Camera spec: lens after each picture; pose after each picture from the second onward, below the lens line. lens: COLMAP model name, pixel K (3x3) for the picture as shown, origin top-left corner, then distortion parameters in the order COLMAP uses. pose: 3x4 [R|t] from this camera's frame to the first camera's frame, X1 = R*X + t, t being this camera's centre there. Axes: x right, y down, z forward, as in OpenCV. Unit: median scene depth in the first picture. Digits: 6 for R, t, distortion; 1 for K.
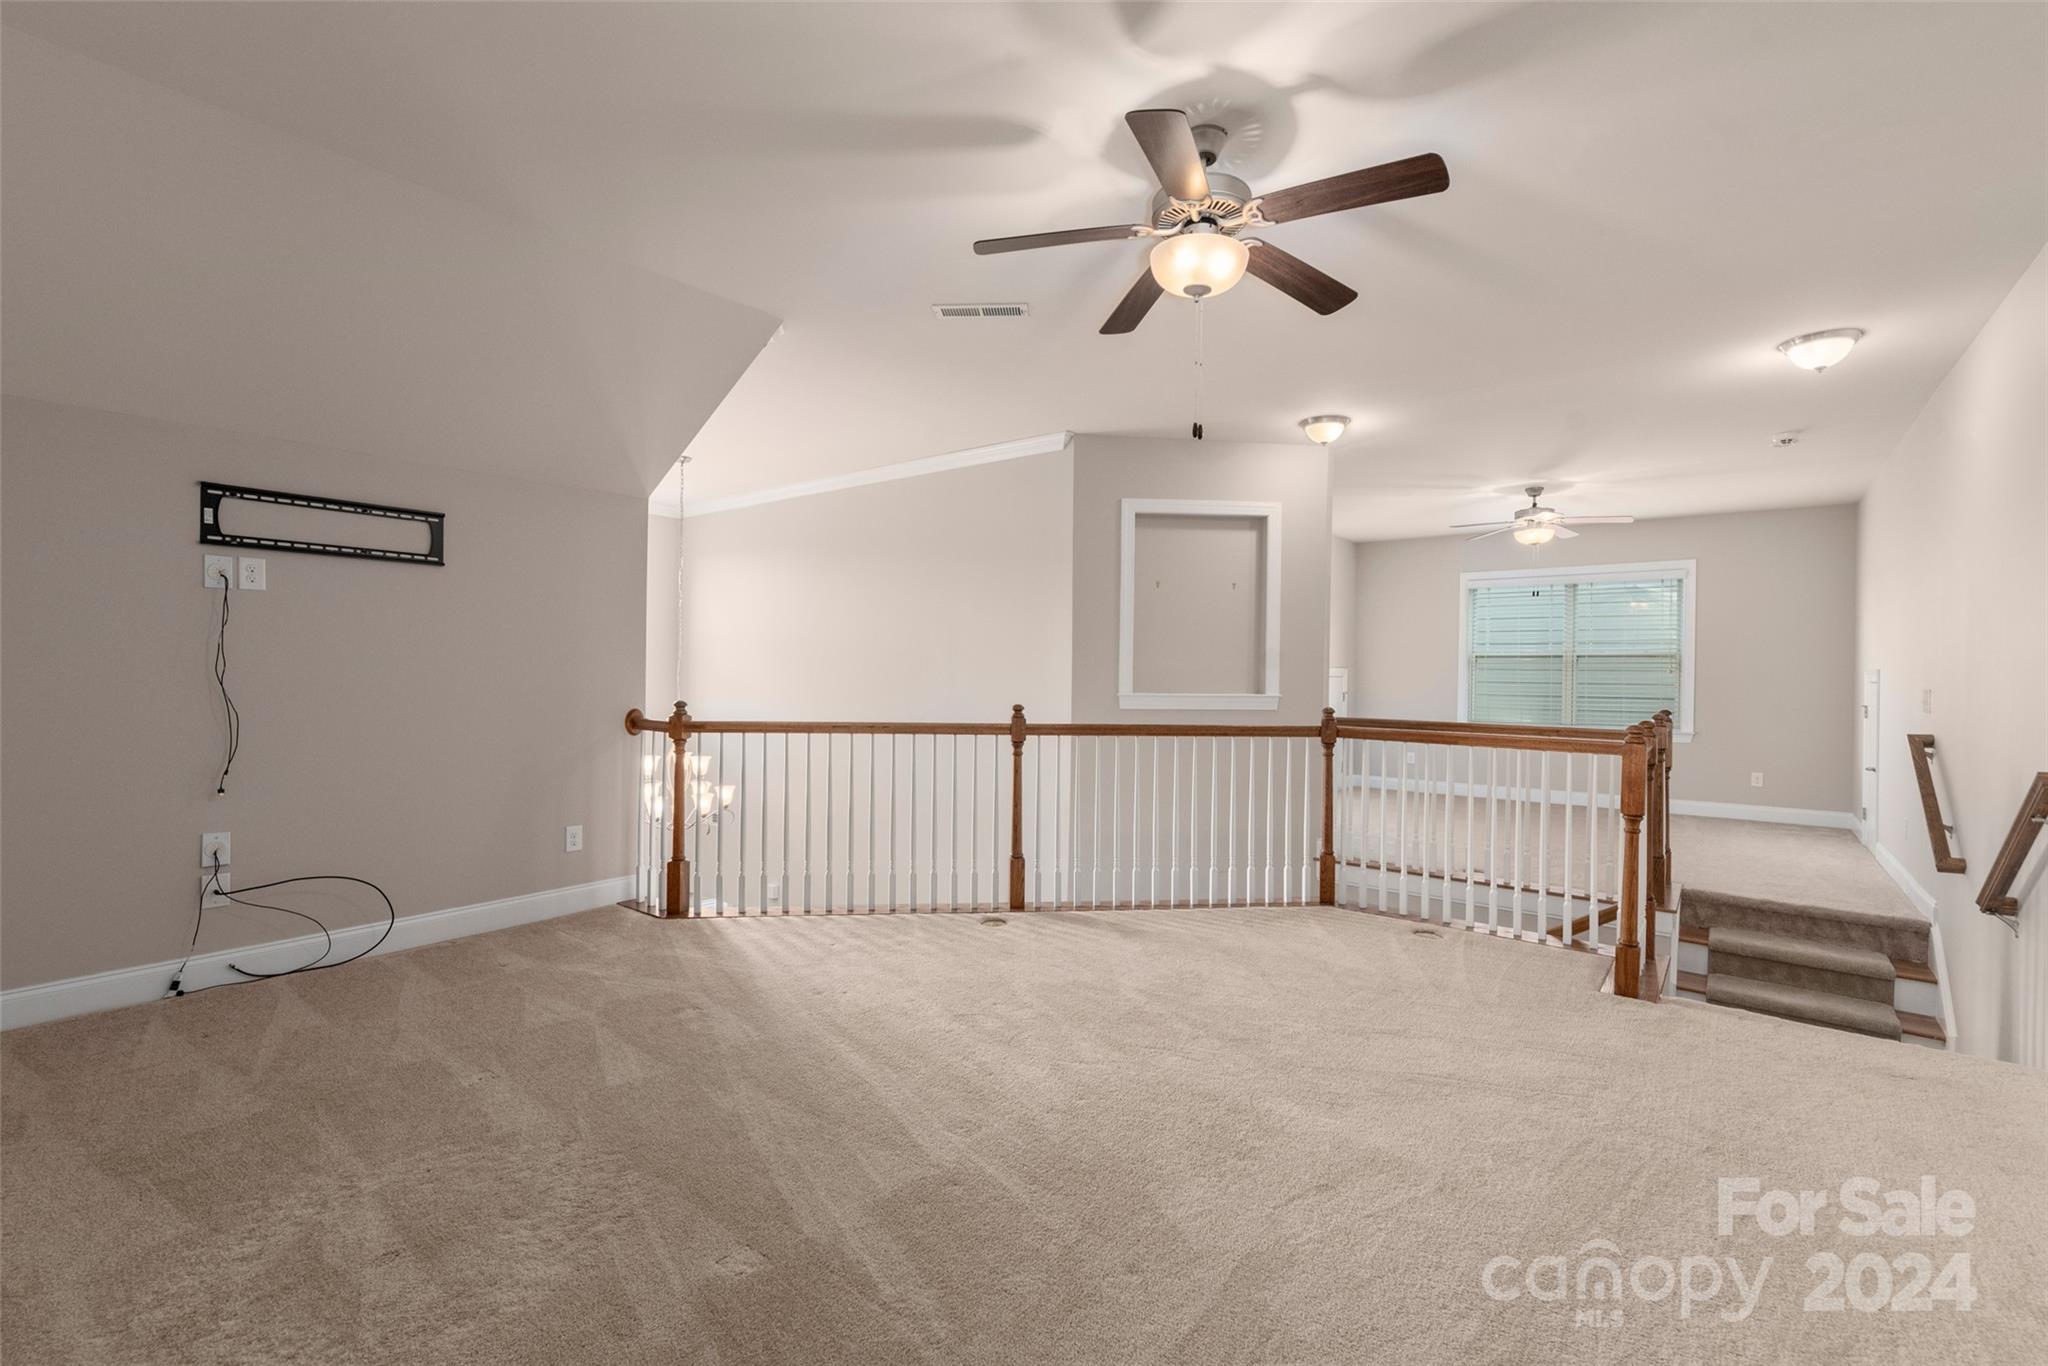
lens RADIAL K [[887.6, 0, 1018.3], [0, 887.6, 687.0], [0, 0, 1]] dist [0.004560, 0.000446]
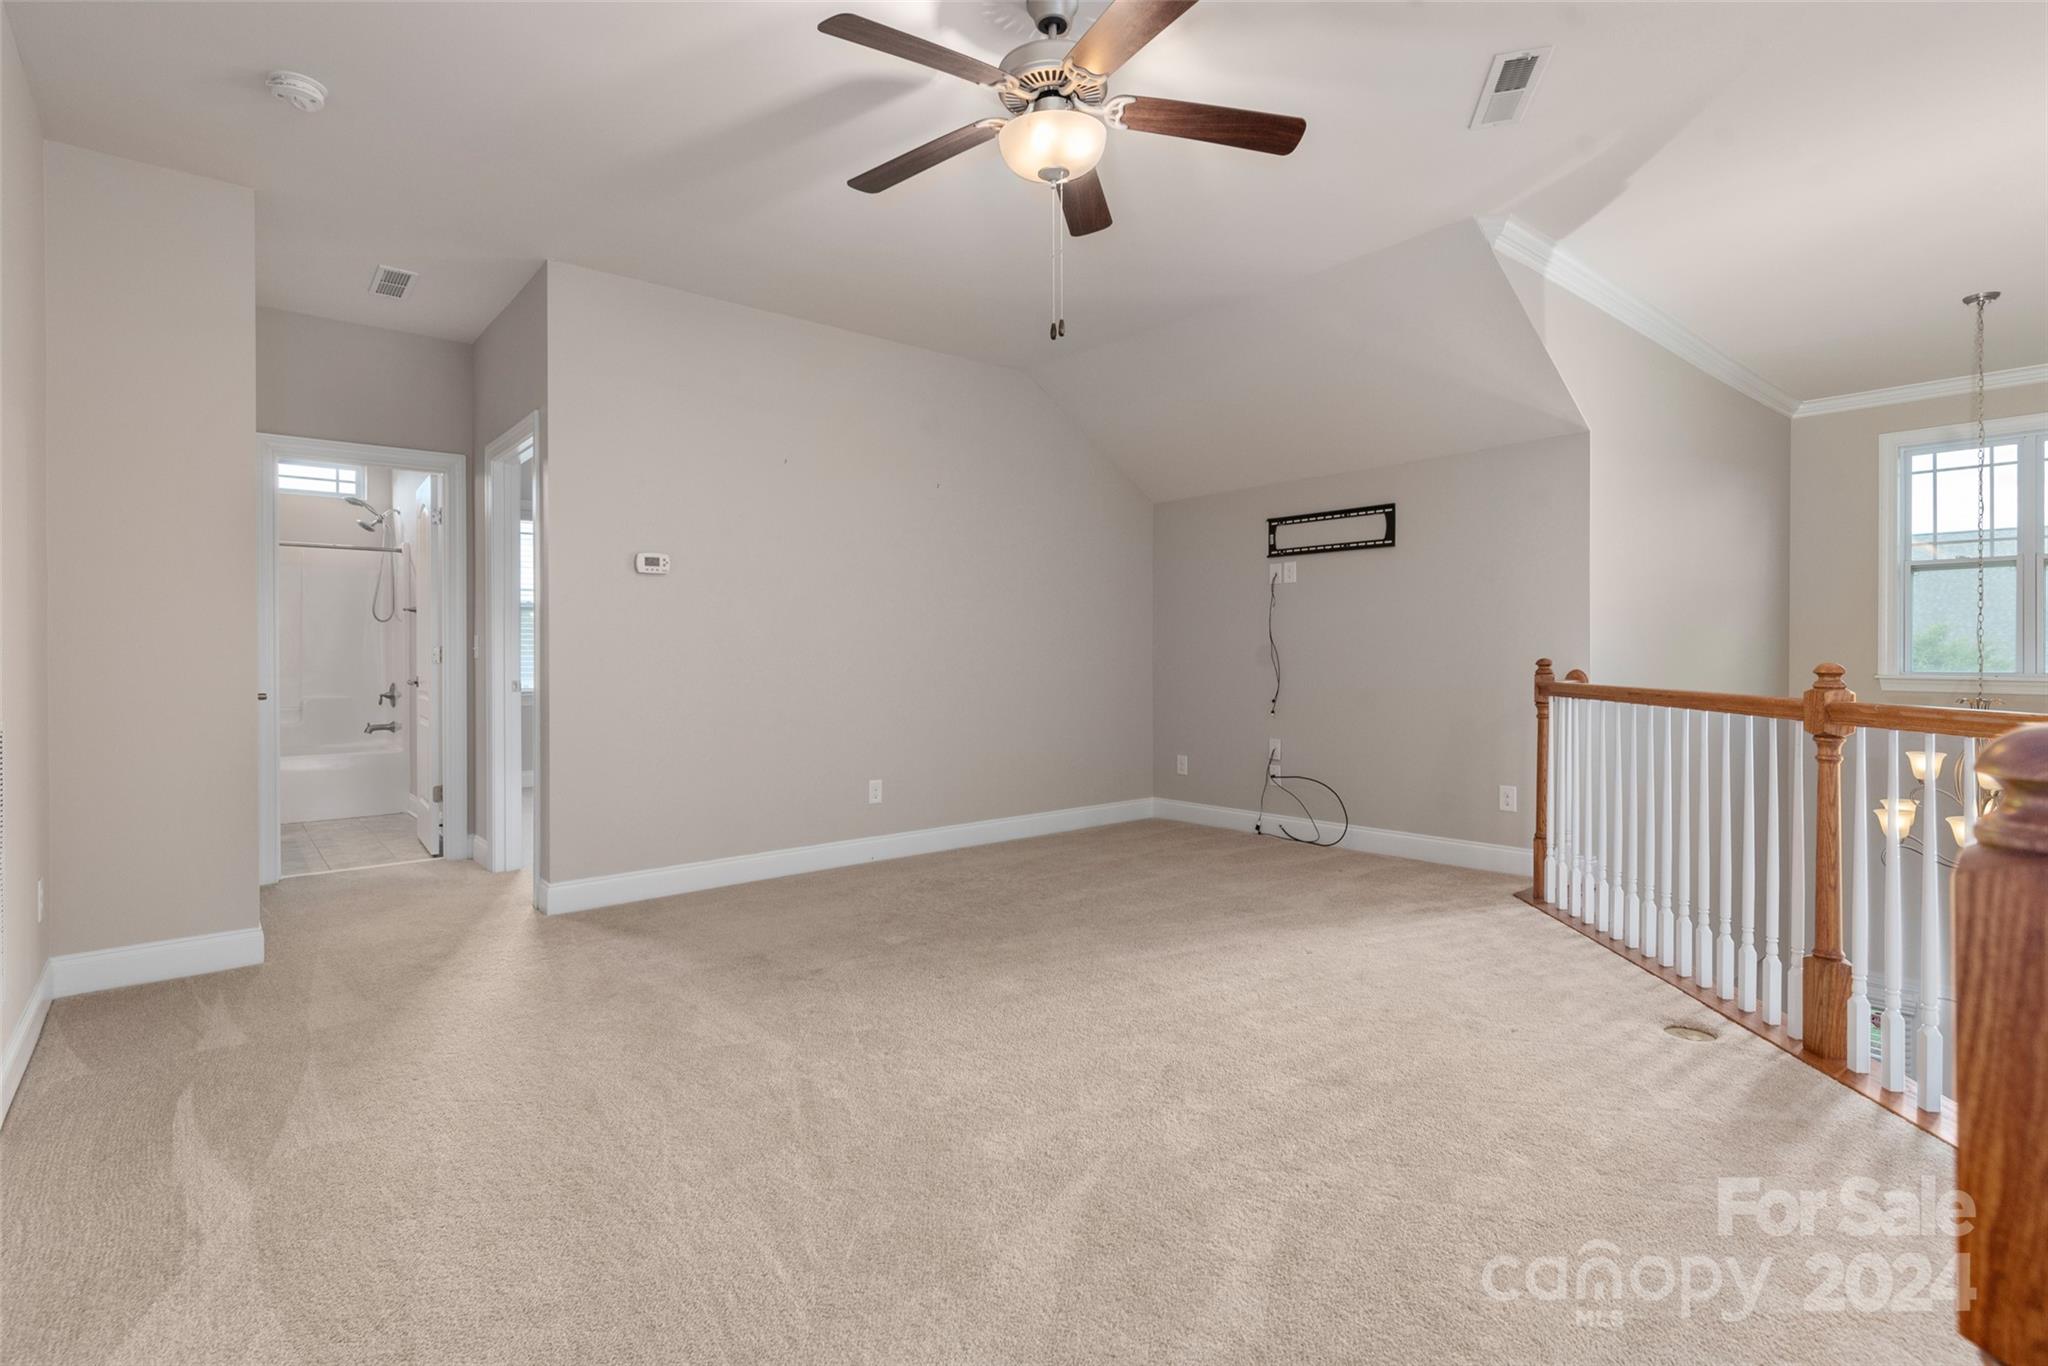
lens RADIAL K [[1007.2, 0, 1022.7], [0, 1007.2, 663.1], [0, 0, 1]] dist [-0.002824, -0.001806]
pose [[-0.200233, -0.003448, -0.979742, 0.871759], [-0.013624, 0.999907, -0.000735, 0.033919], [0.979654, 0.013201, -0.200261, 0.854218]]
